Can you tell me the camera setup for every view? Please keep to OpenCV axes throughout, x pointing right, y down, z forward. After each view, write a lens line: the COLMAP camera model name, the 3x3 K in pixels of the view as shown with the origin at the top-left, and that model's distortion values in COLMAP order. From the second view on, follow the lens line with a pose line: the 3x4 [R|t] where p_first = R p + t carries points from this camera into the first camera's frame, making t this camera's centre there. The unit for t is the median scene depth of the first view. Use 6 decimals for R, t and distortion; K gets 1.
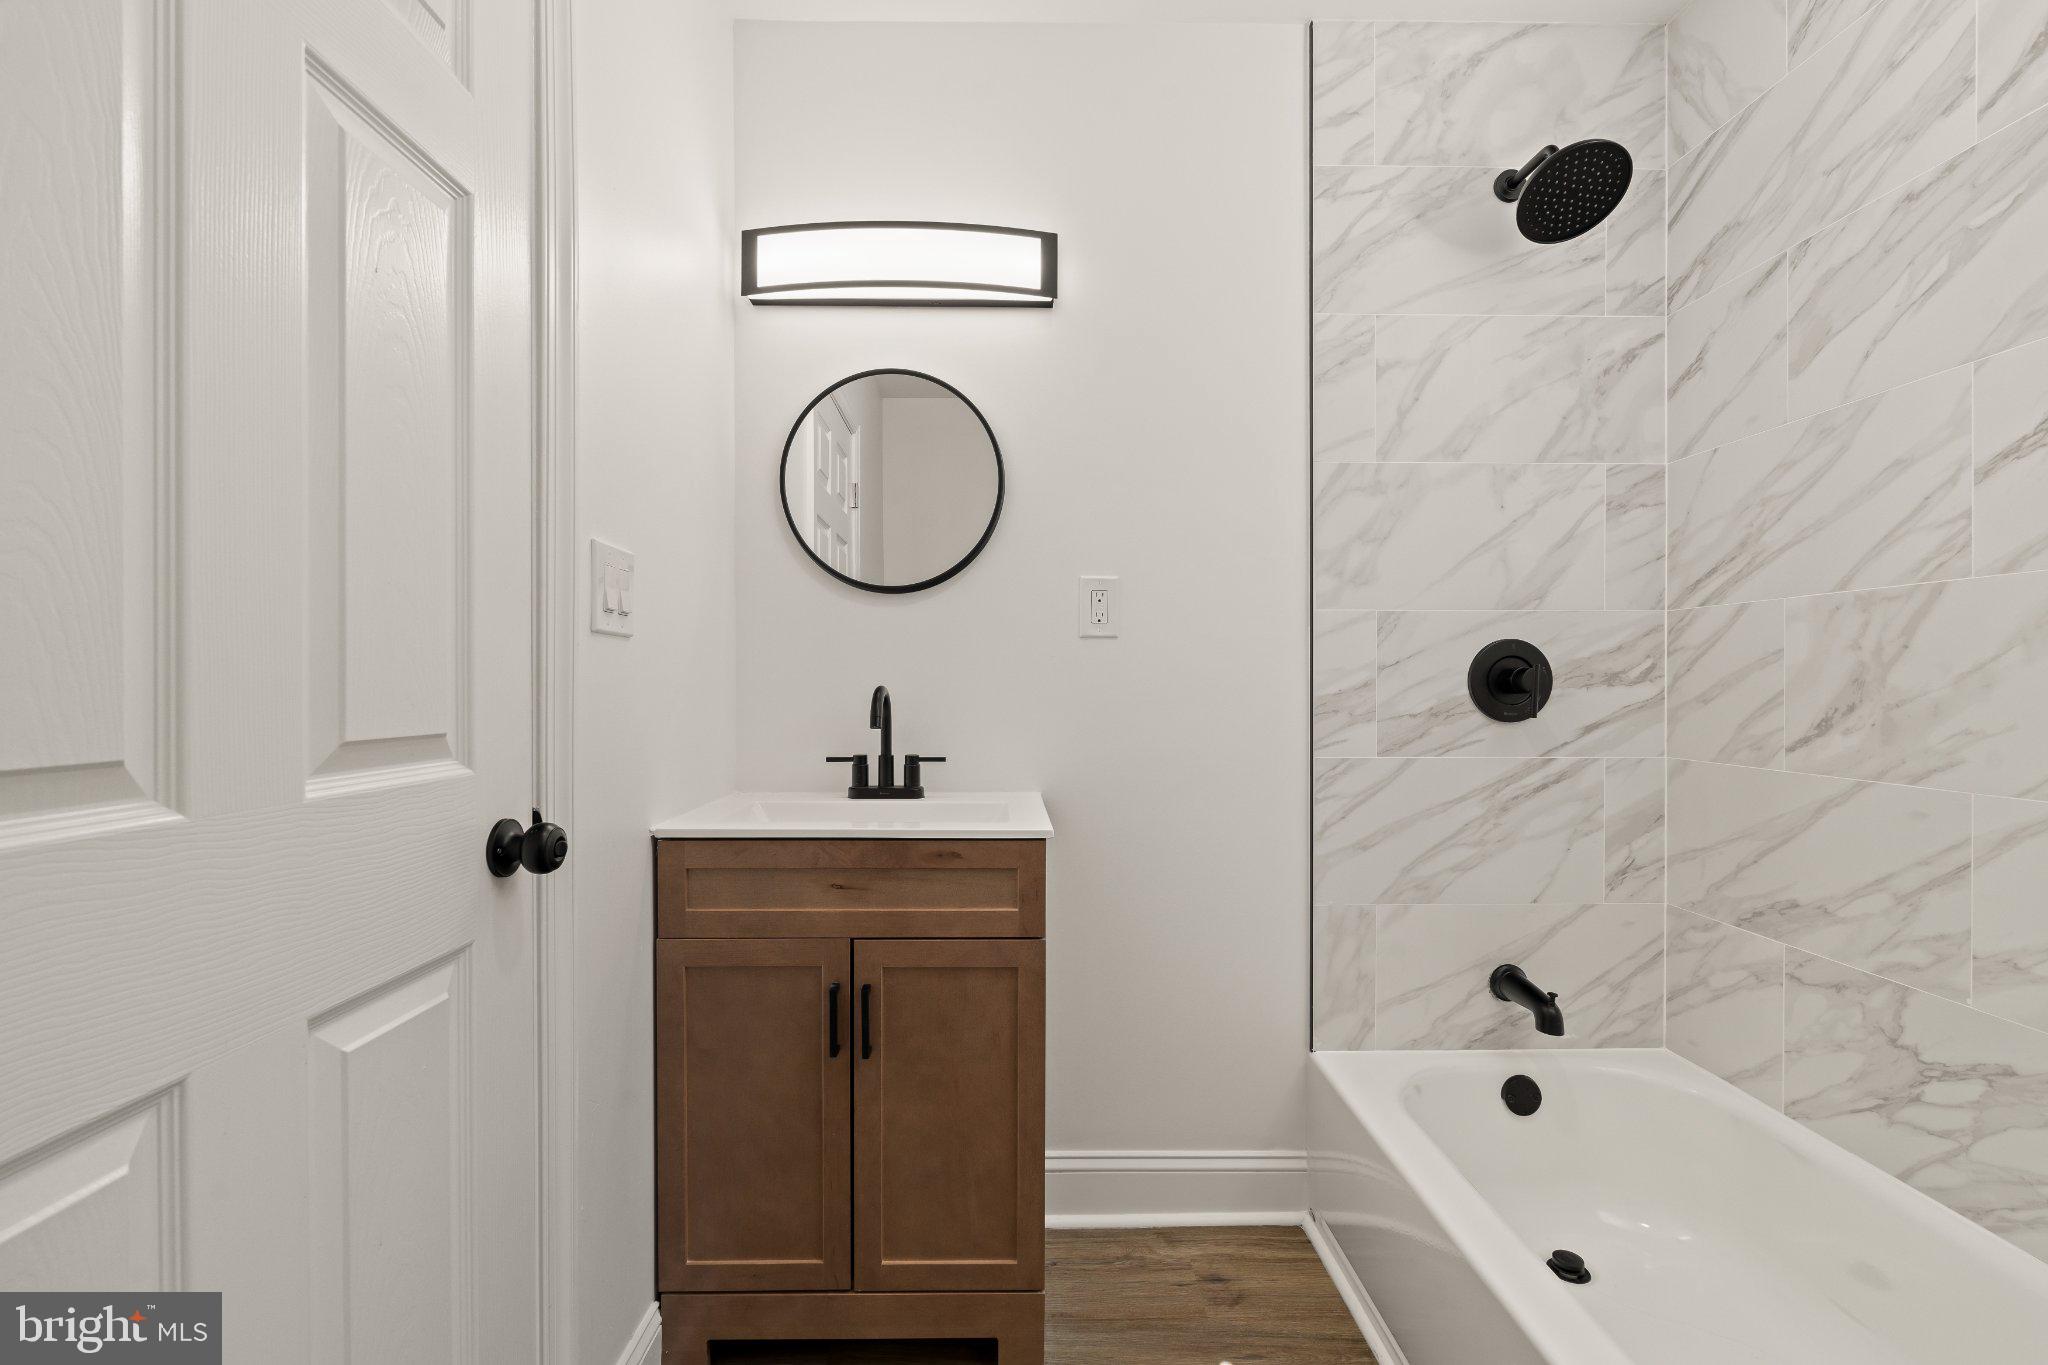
lens RADIAL K [[895.7, 0, 1024.0], [0, 895.7, 682.5], [0, 0, 1]] dist [-0.000288, -0.000021]
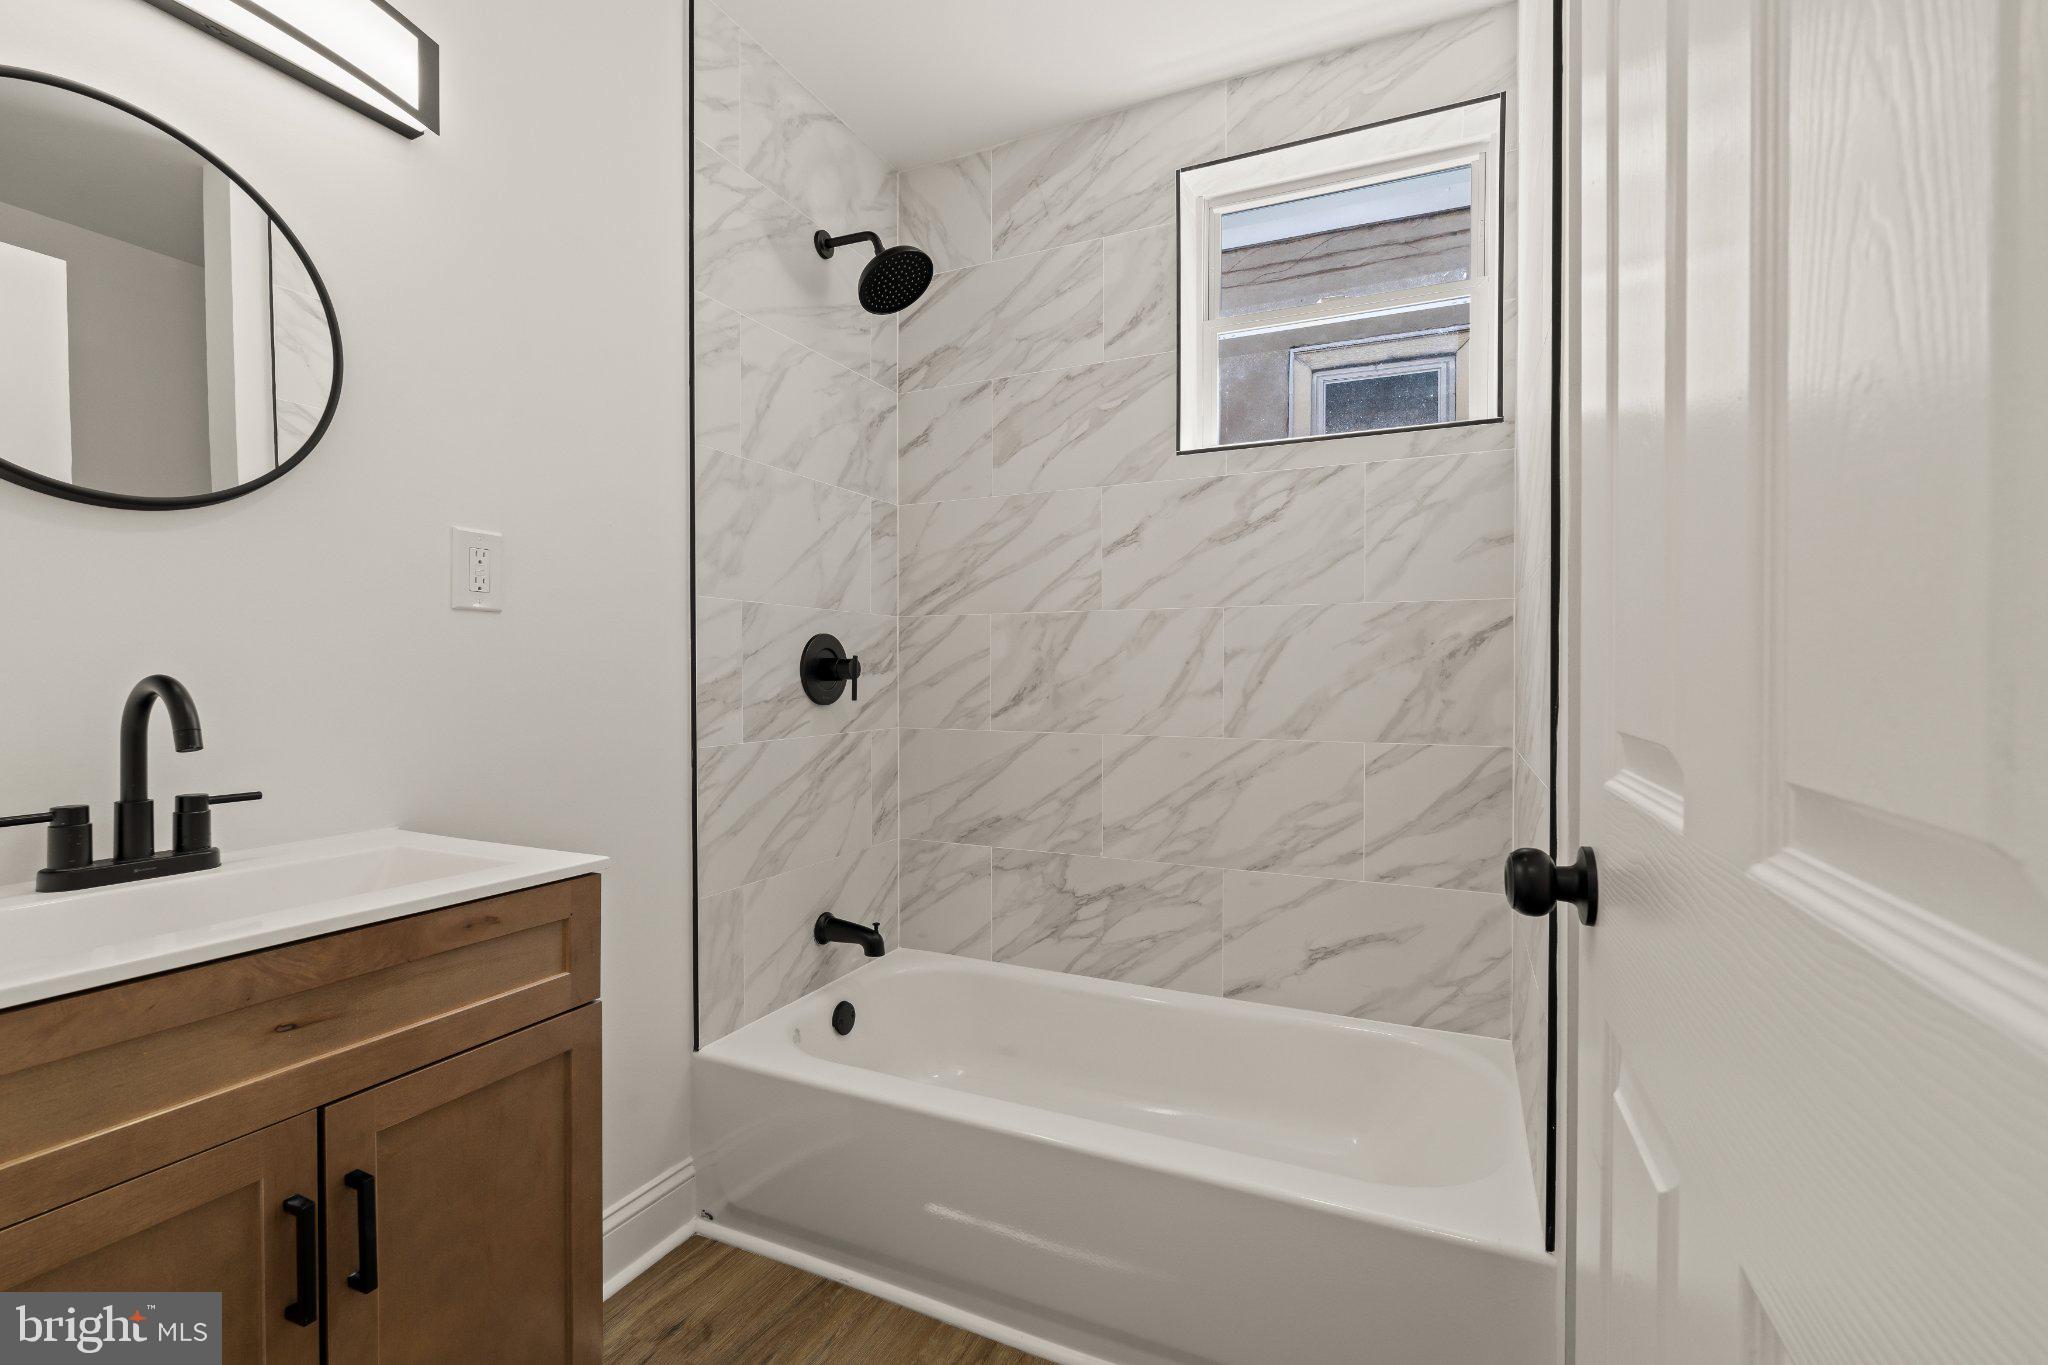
lens RADIAL K [[913.5, 0, 1001.4], [0, 913.5, 676.9], [0, 0, 1]] dist [-0.000777, 0.000029]
pose [[0.435982, -0.004339, 0.899945, -0.441841], [0.000910, 0.999990, 0.004380, 0.002877], [-0.899955, -0.001091, 0.435982, 0.283061]]
